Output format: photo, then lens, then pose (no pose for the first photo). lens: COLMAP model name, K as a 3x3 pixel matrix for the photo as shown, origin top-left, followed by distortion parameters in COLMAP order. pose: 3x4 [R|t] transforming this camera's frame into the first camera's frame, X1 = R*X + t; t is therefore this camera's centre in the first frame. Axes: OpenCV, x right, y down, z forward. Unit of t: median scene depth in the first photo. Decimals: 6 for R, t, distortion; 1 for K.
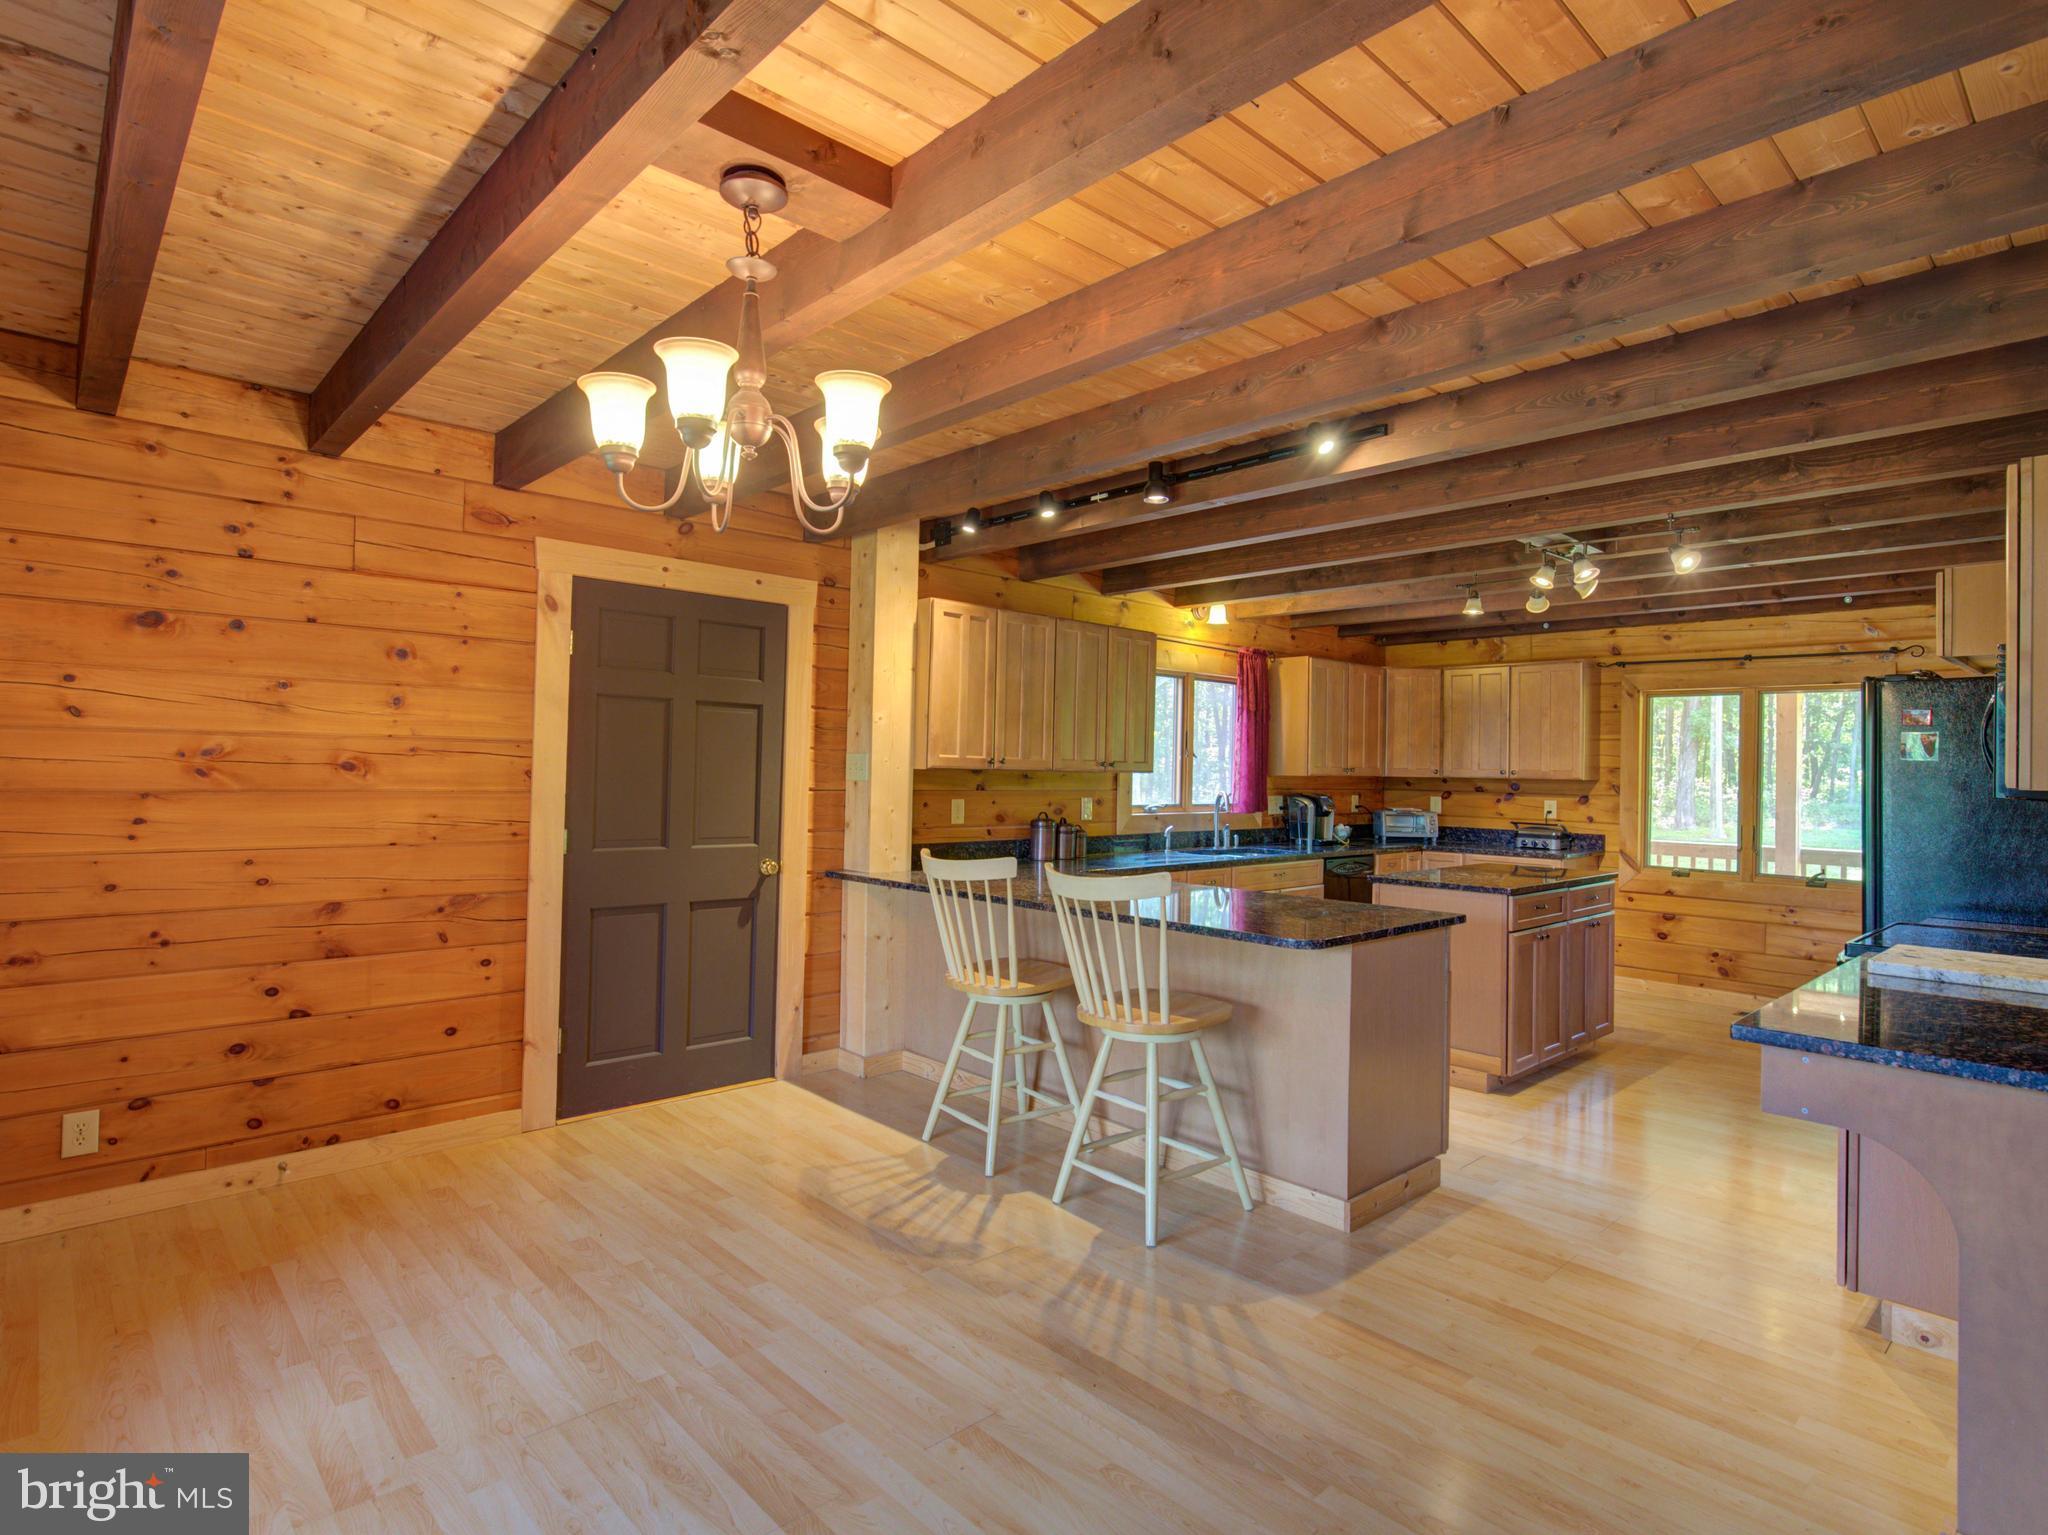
lens RADIAL K [[1060.4, 0, 1029.4], [0, 1060.4, 763.1], [0, 0, 1]] dist [-0.003802, -0.000330]
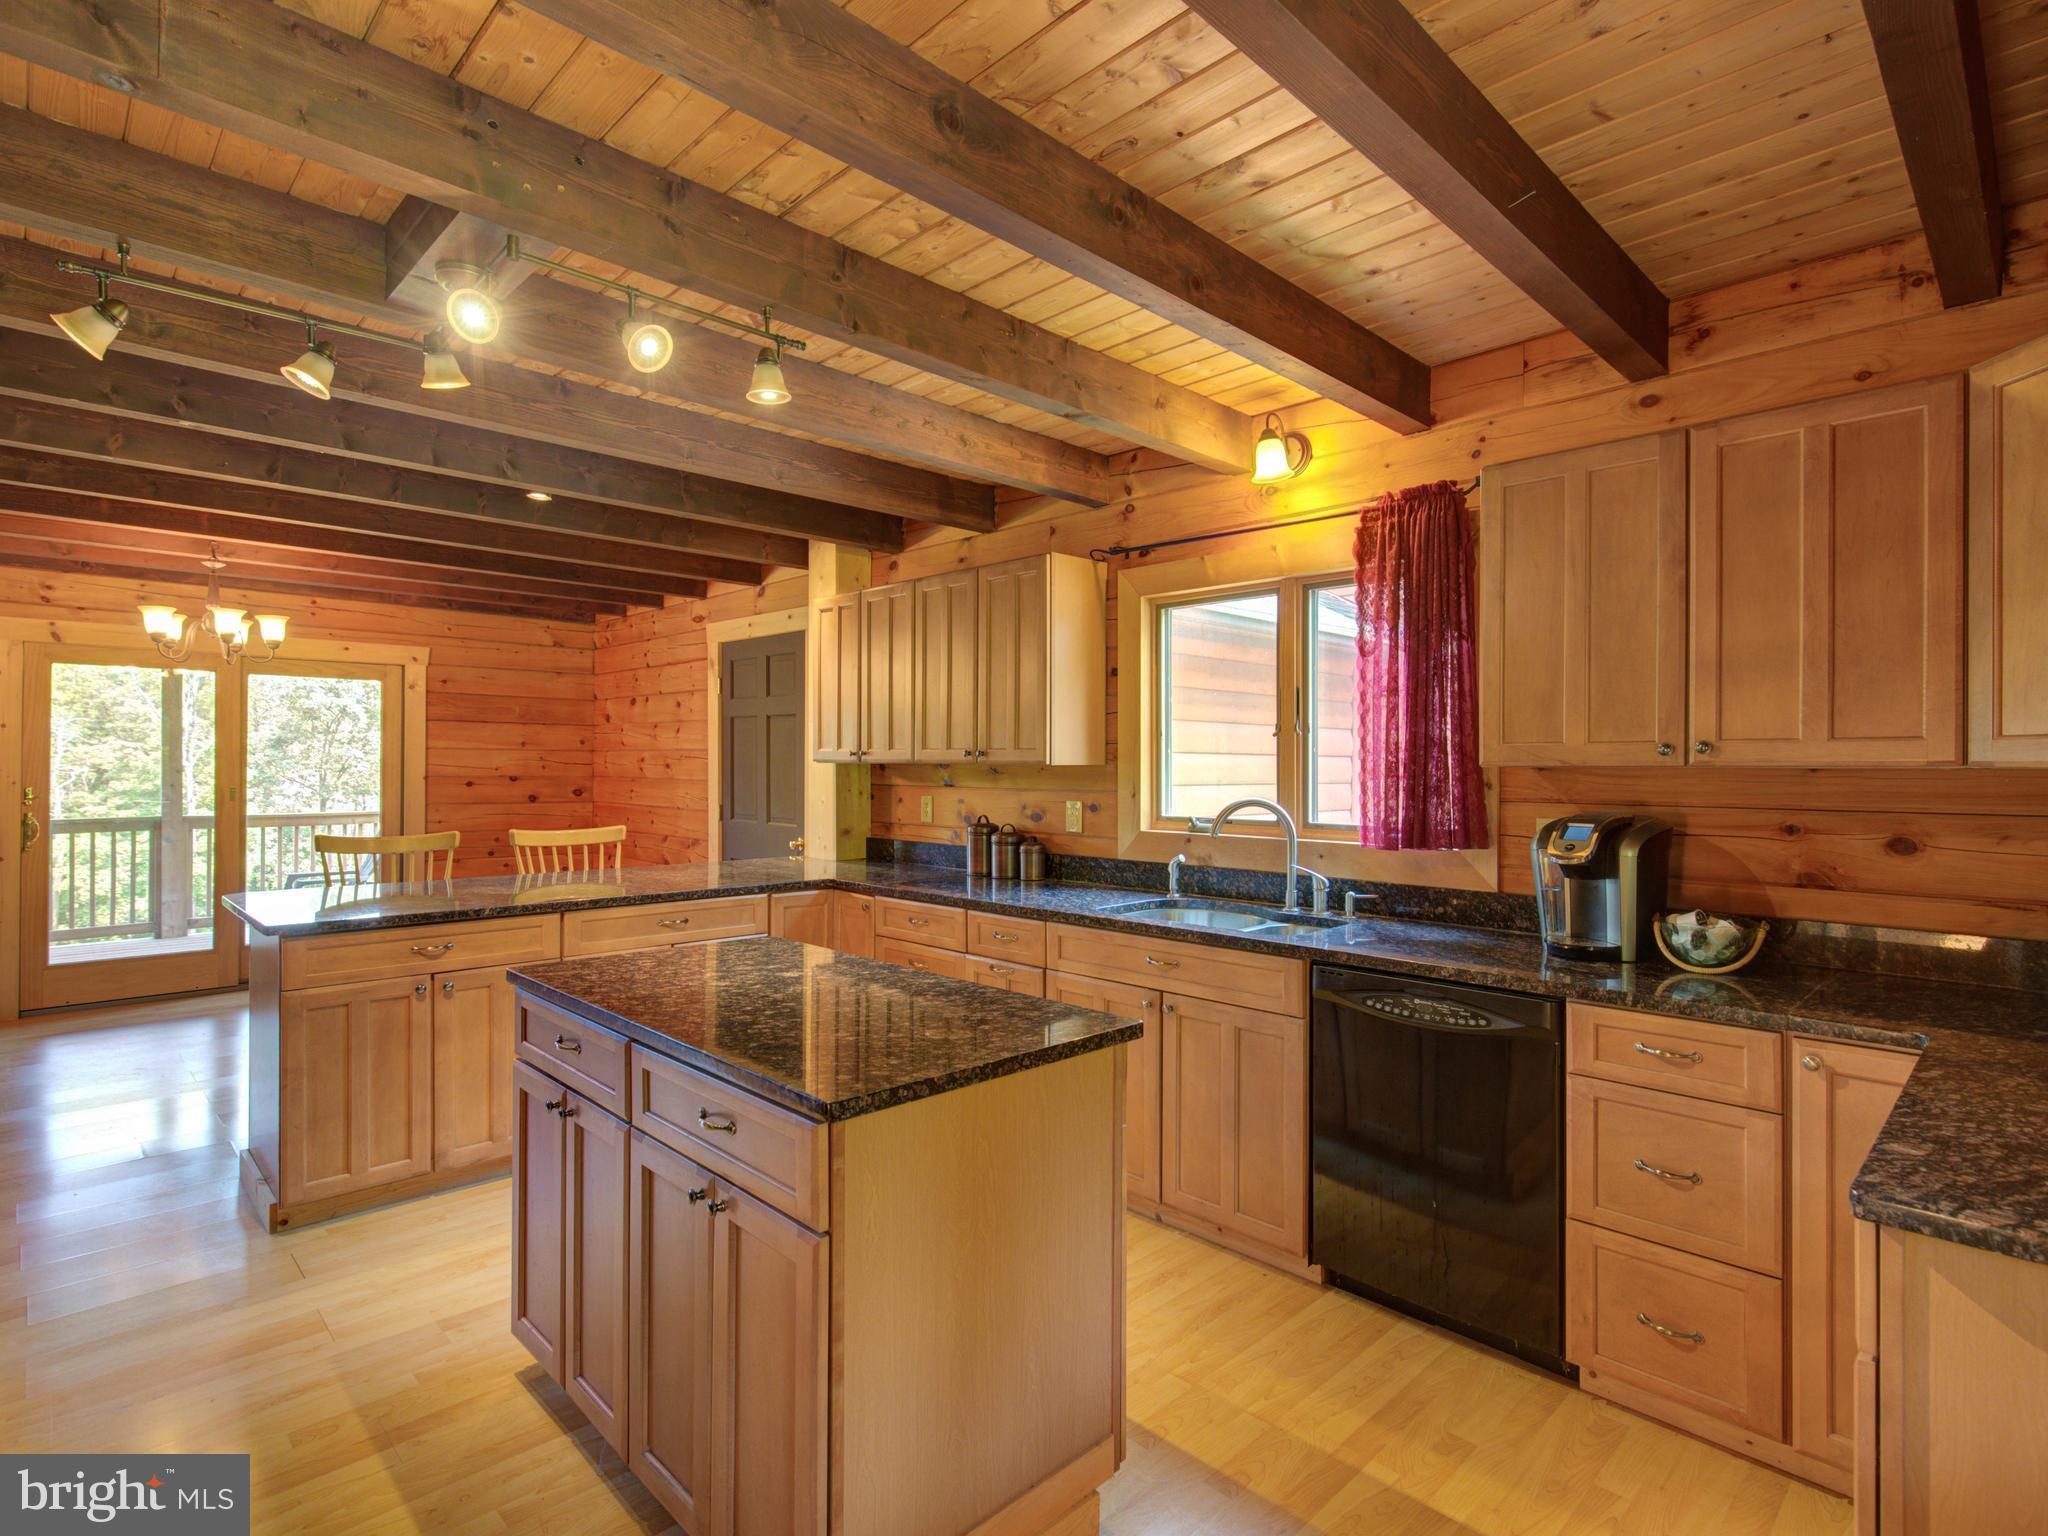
lens RADIAL K [[1060.4, 0, 1029.4], [0, 1060.4, 763.6], [0, 0, 1]] dist [-0.003802, -0.000330]
pose [[0.023303, -0.015632, -0.999606, 0.663035], [0.005190, 0.999866, -0.015515, 0.016396], [0.999715, -0.004826, 0.023381, 0.833758]]
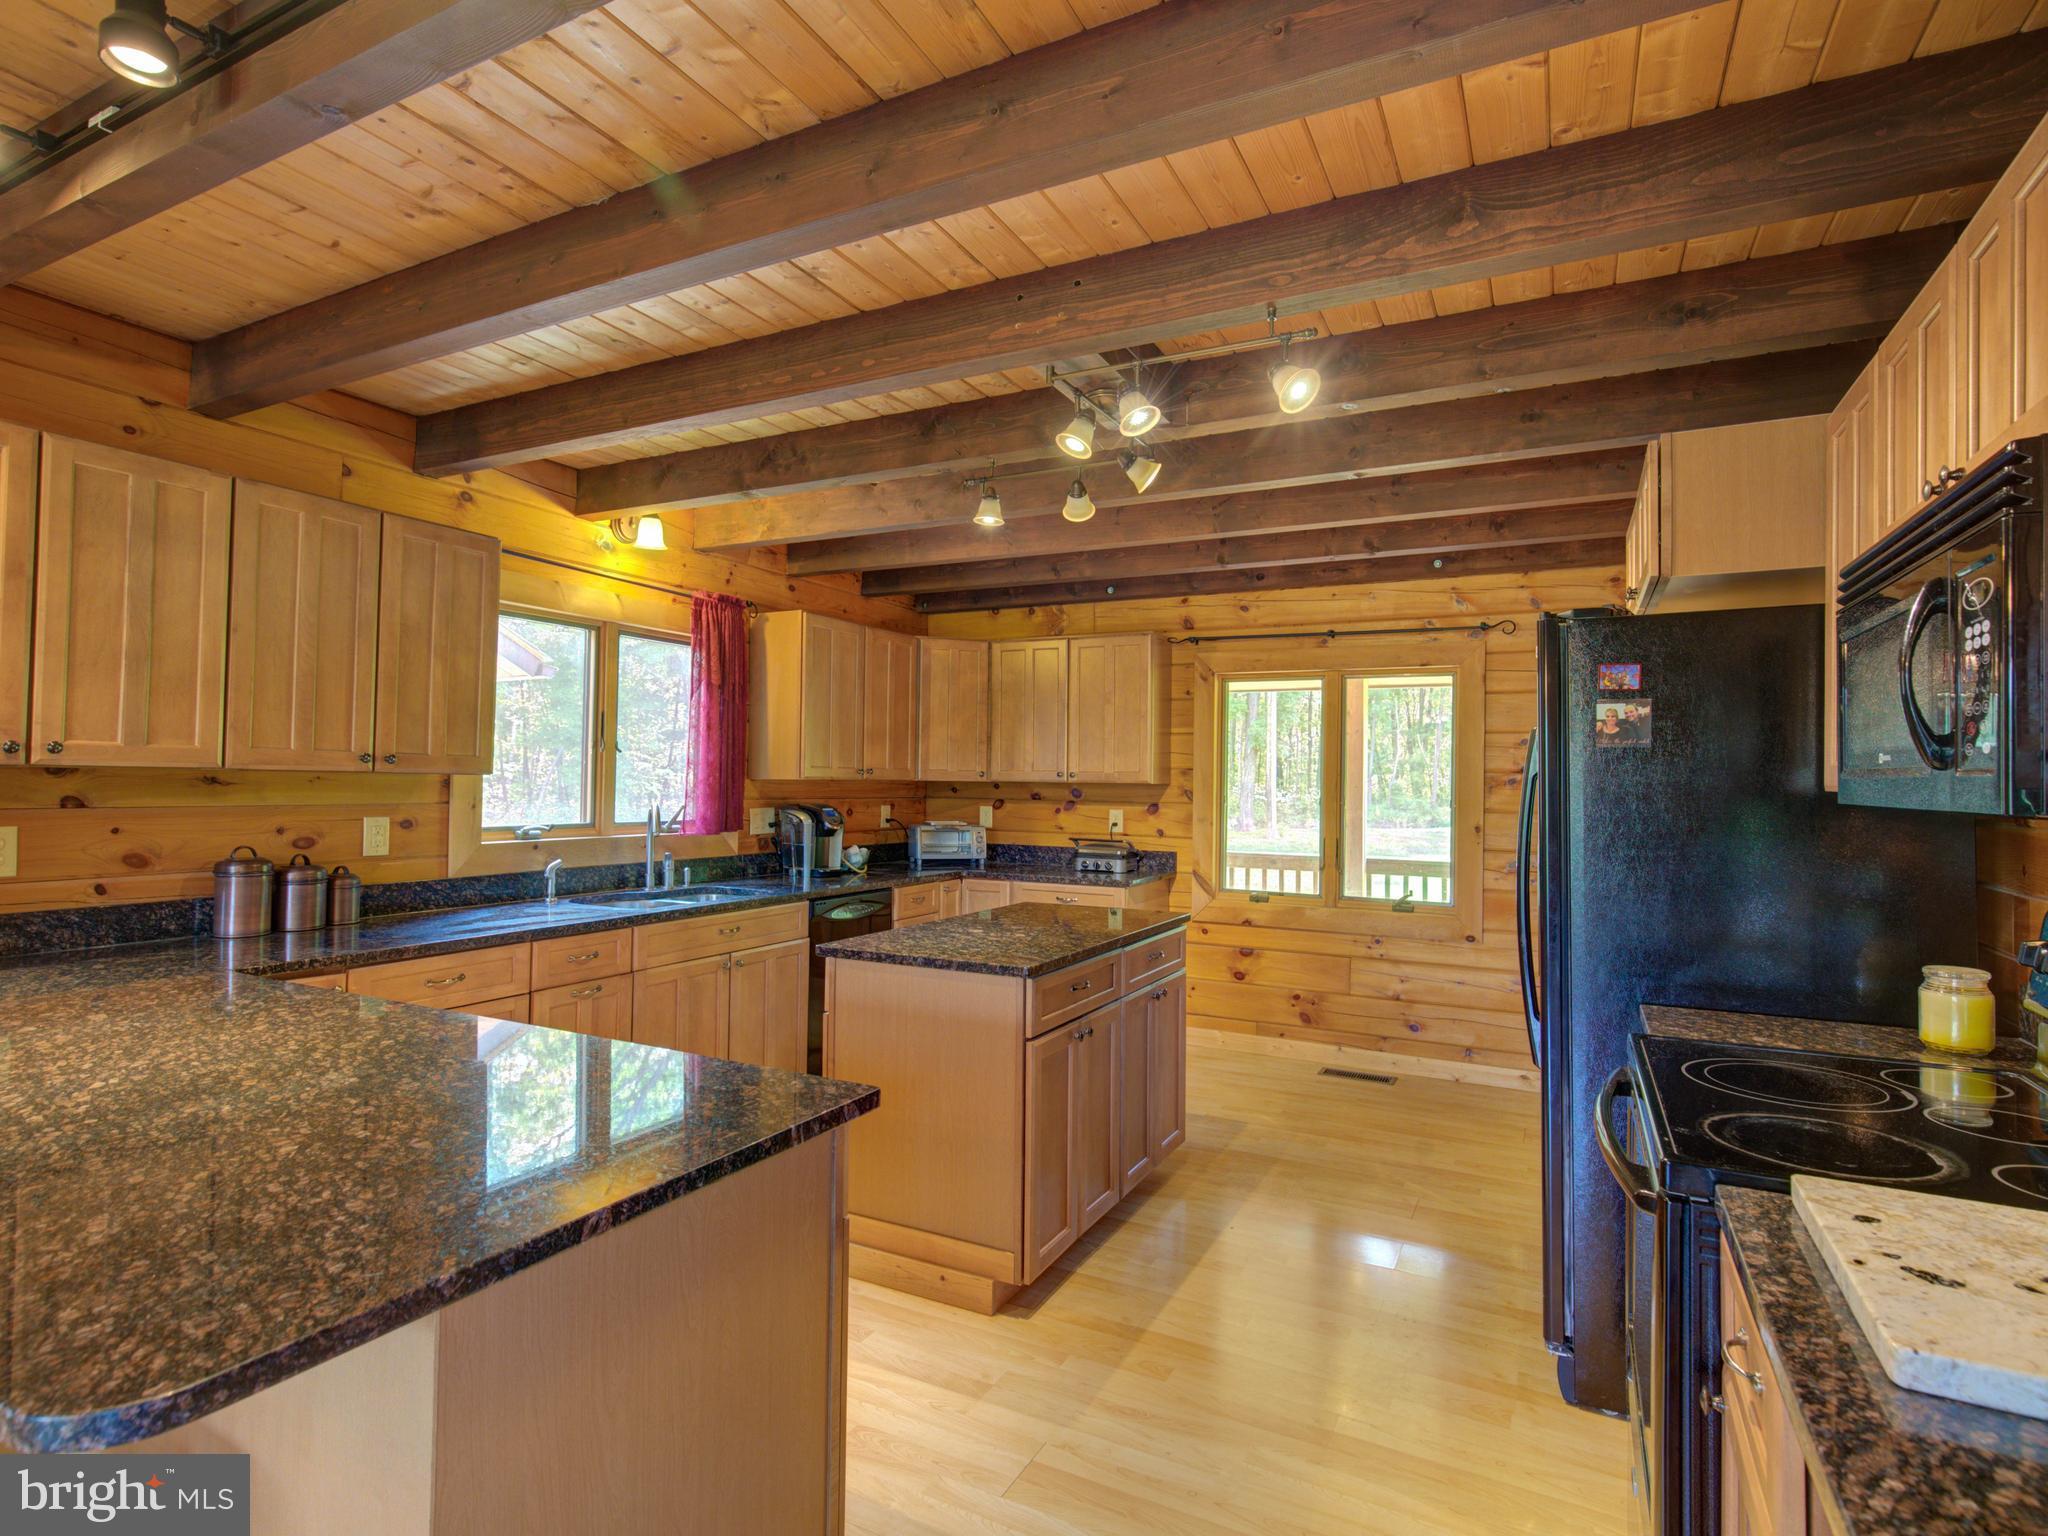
lens RADIAL K [[1060.4, 0, 1029.4], [0, 1060.4, 763.6], [0, 0, 1]] dist [-0.003802, -0.000330]
pose [[0.937669, 0.002734, 0.347520, 0.162753], [-0.000493, 0.999978, -0.006539, 0.006028], [-0.347530, 0.005961, 0.937650, 0.290800]]
